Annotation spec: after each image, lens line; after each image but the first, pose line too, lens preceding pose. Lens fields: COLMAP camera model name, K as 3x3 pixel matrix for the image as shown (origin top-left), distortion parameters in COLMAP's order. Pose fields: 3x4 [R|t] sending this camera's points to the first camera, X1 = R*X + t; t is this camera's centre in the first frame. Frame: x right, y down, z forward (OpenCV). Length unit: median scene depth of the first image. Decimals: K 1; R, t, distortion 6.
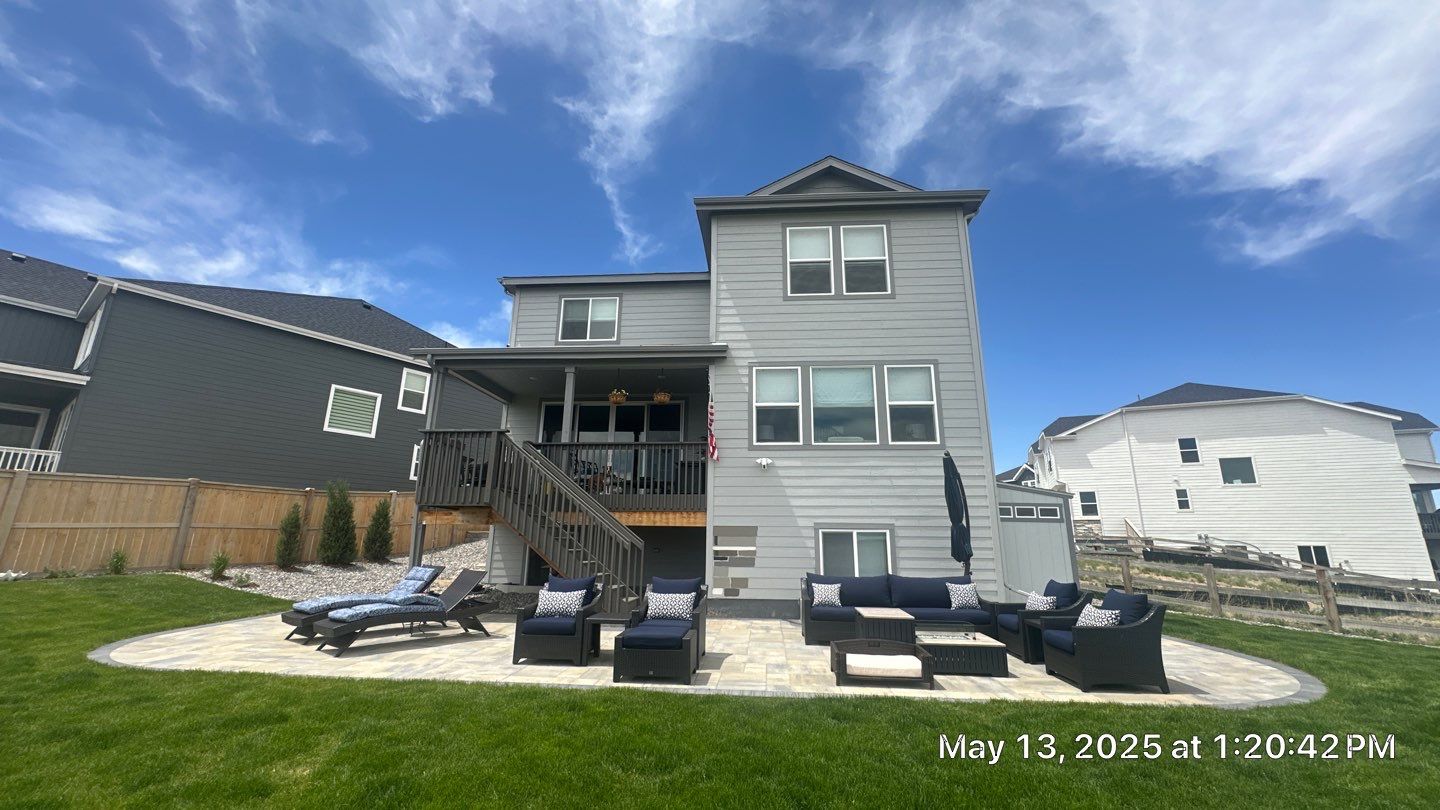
lens RADIAL K [[573.4, 0, 720.0], [0, 573.4, 405.0], [0, 0, 1]] dist [0.002020, 0.000025]
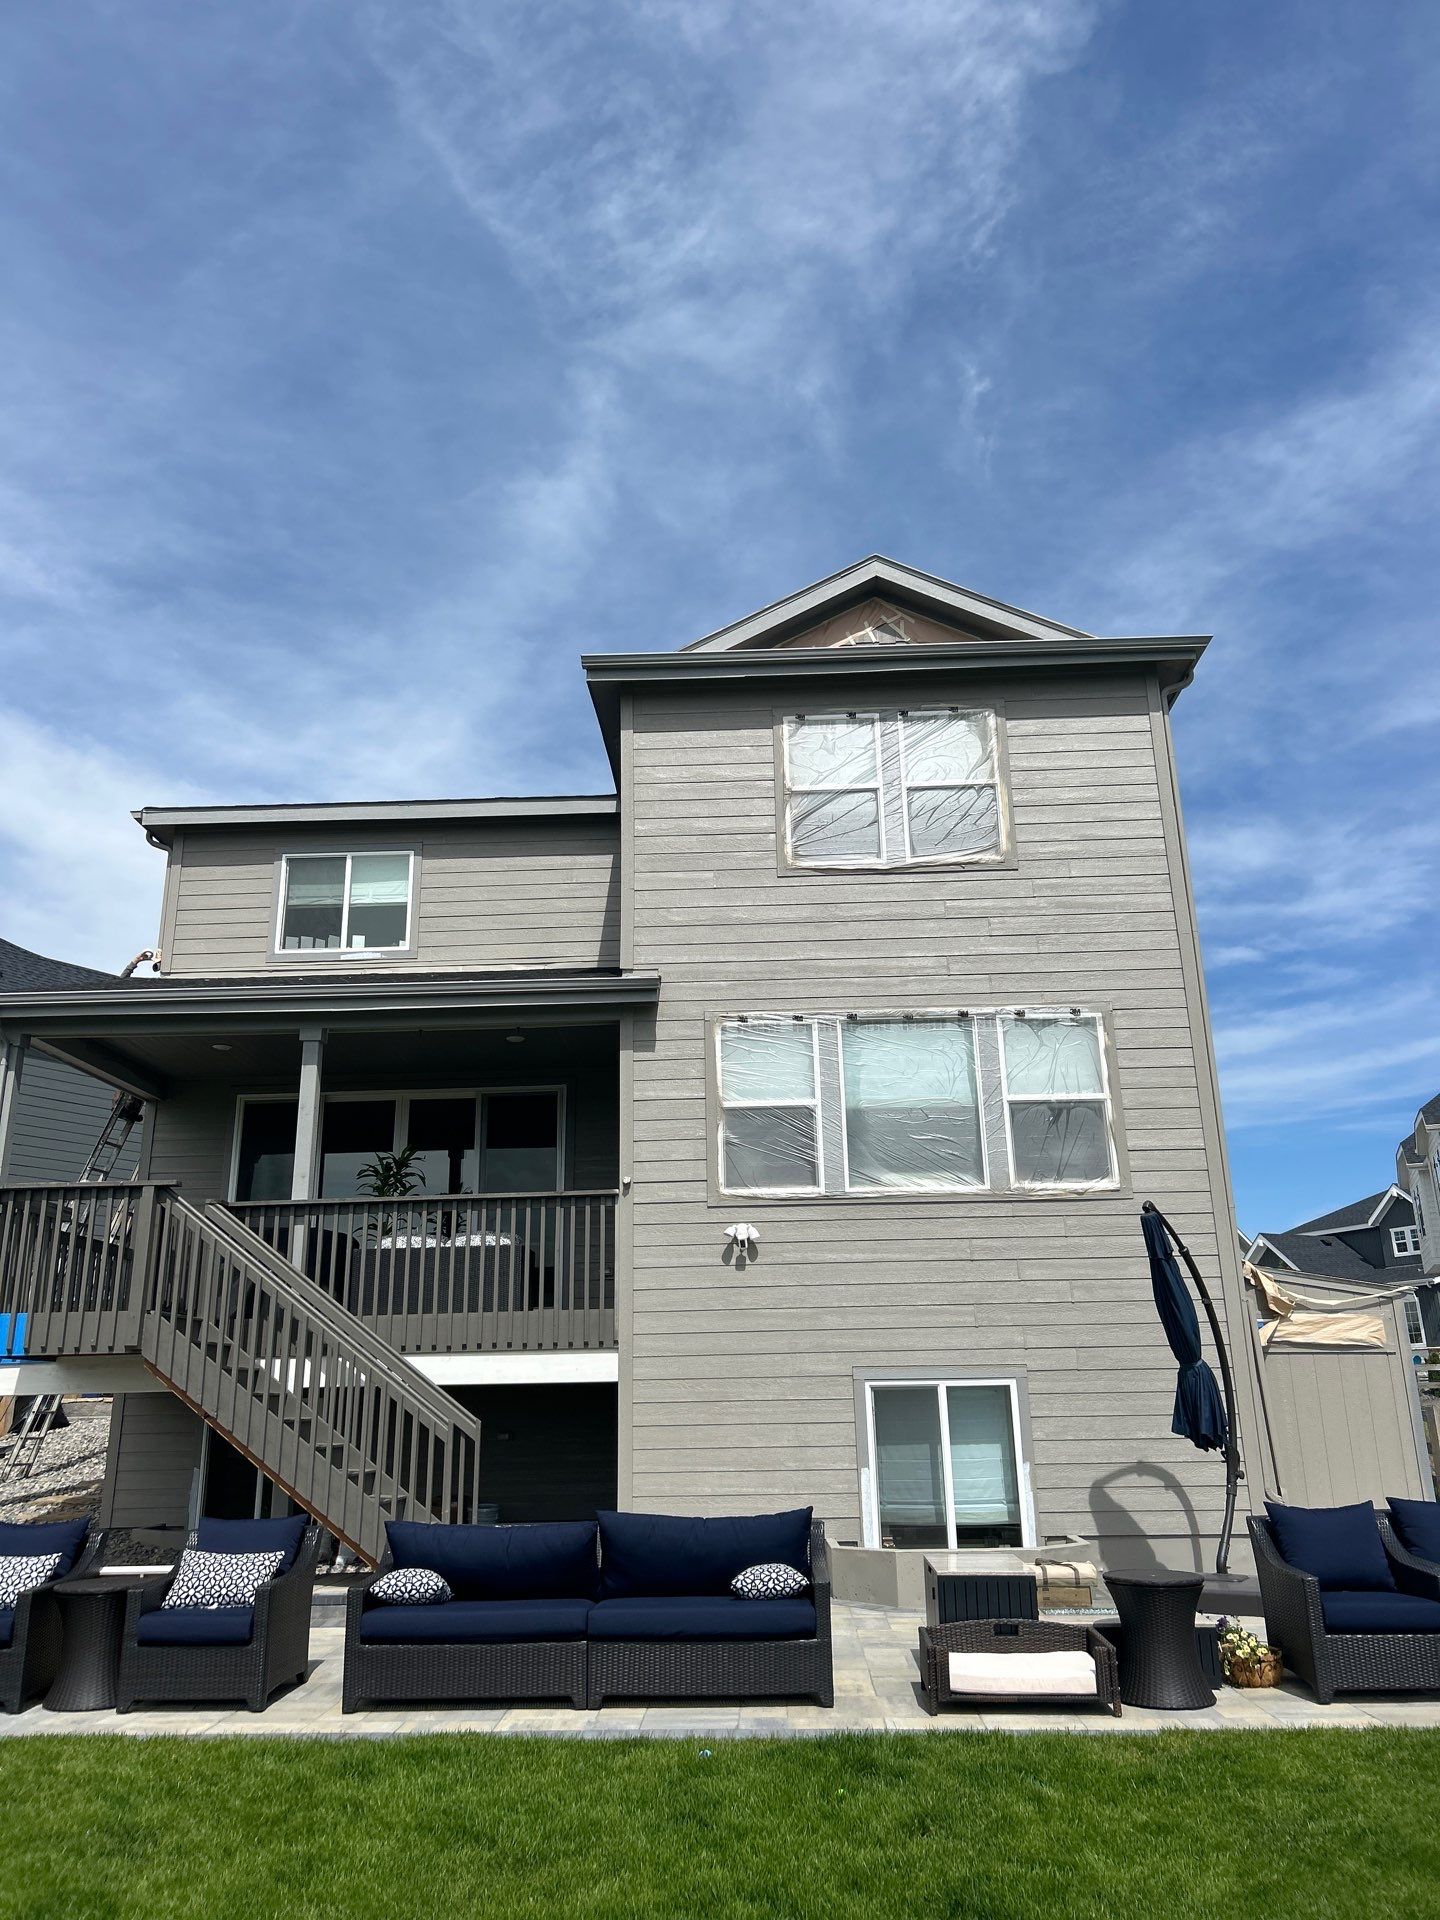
lens RADIAL K [[1444.2, 0, 715.8], [0, 1444.2, 932.2], [0, 0, 1]] dist [0.055021, -0.067983]
pose [[0.998840, -0.014708, 0.045844, 0.005651], [0.018035, 0.997167, -0.073027, -0.052315], [-0.044640, 0.073769, 0.996276, -0.158018]]
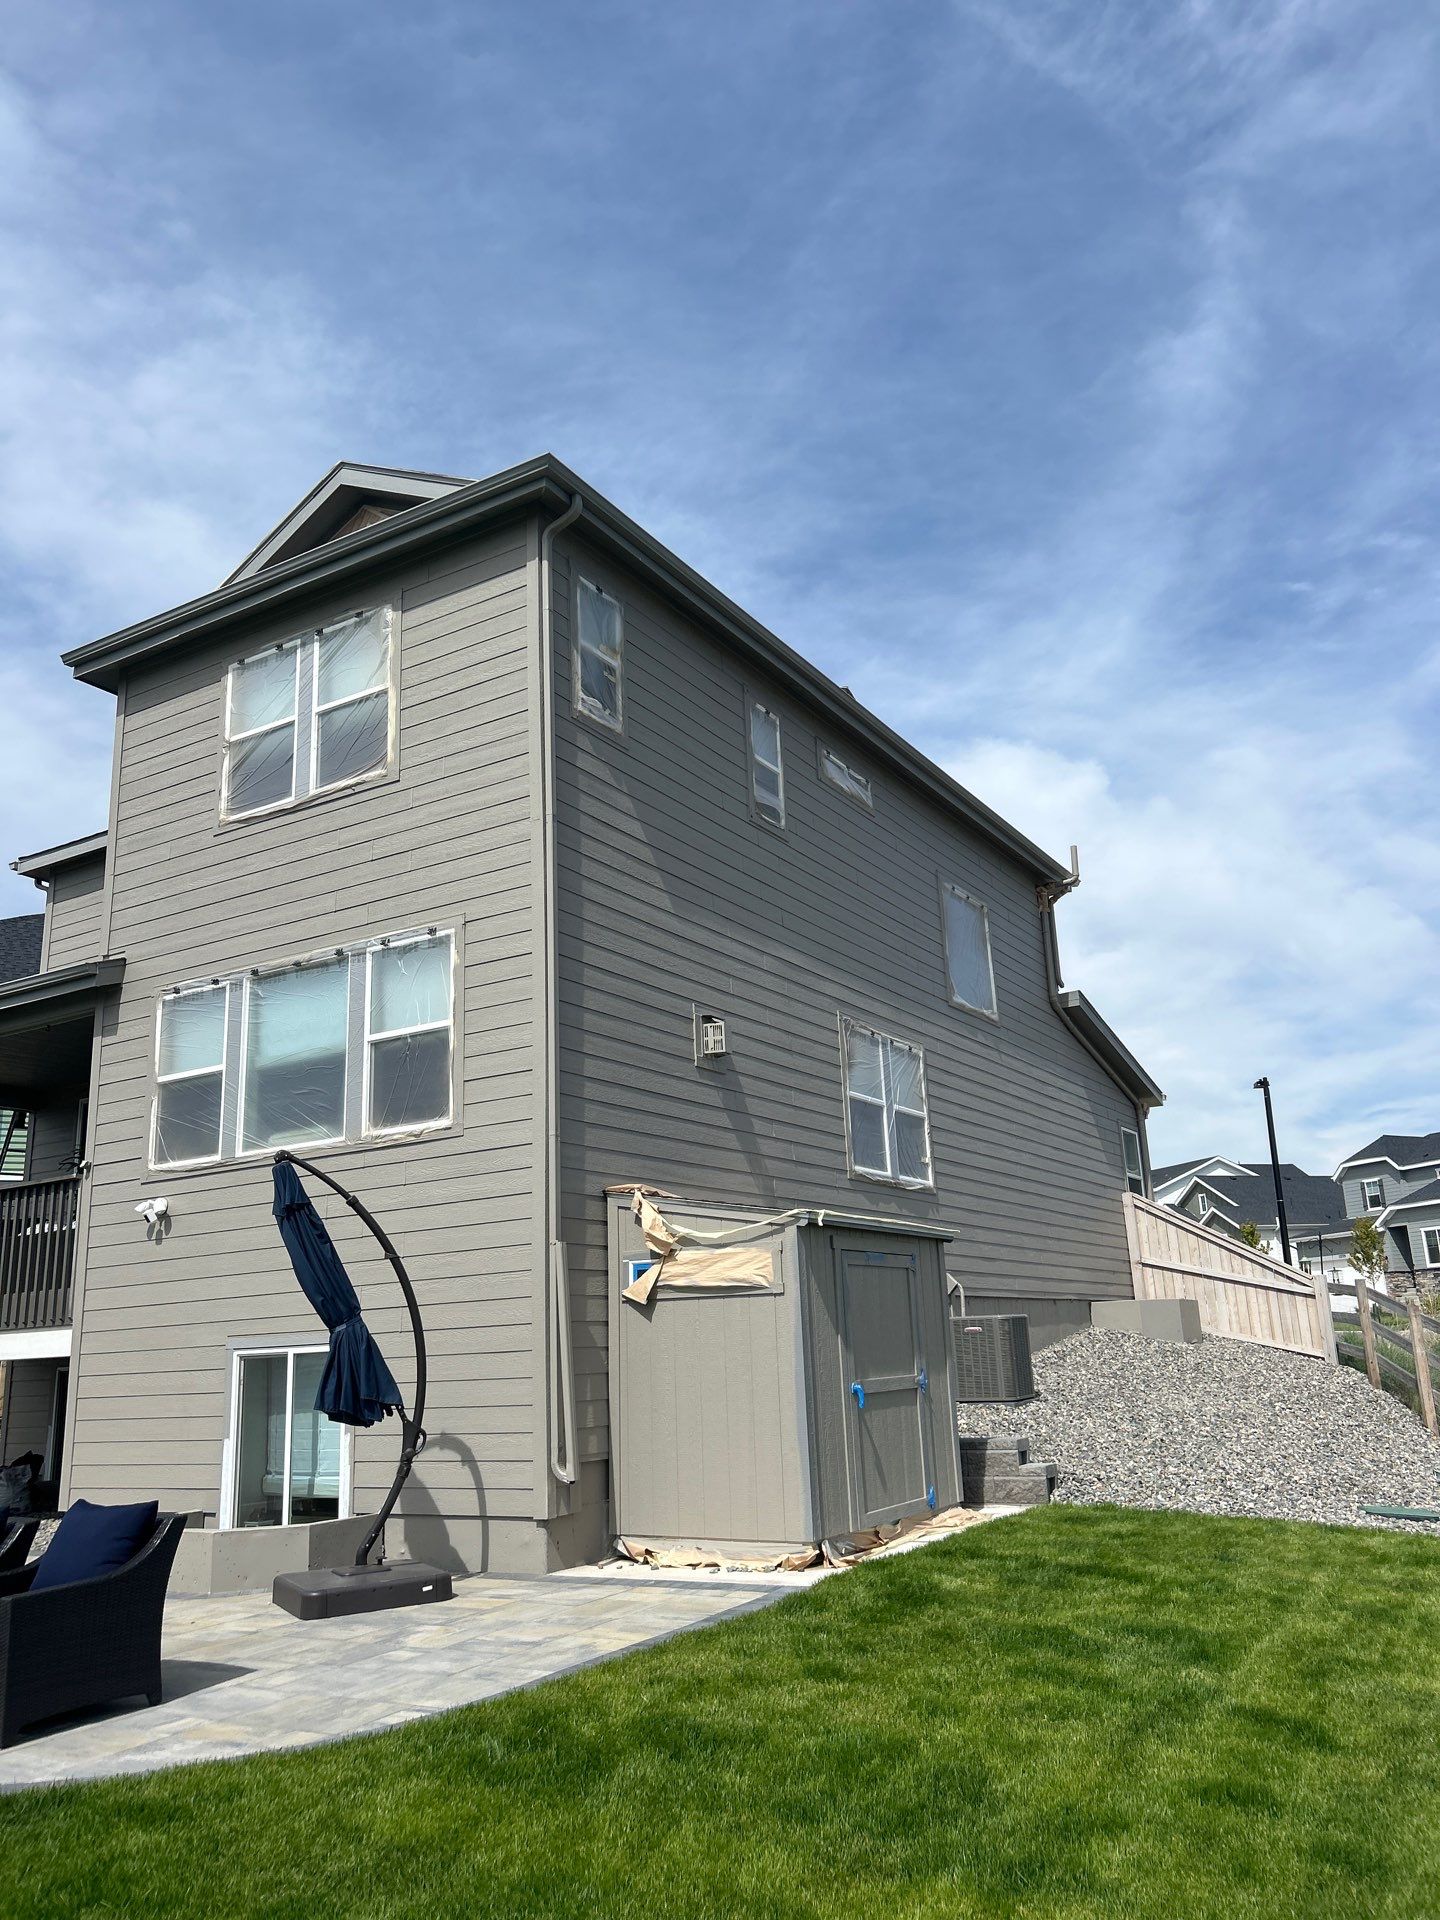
lens RADIAL K [[1450.7, 0, 720.0], [0, 1450.7, 960.0], [0, 0, 1]] dist [0.058816, -0.064273]
pose [[0.890068, -0.164311, -0.425184, 0.932285], [0.160417, 0.986013, -0.045230, 0.028204], [0.426668, -0.027949, 0.903976, 0.137039]]
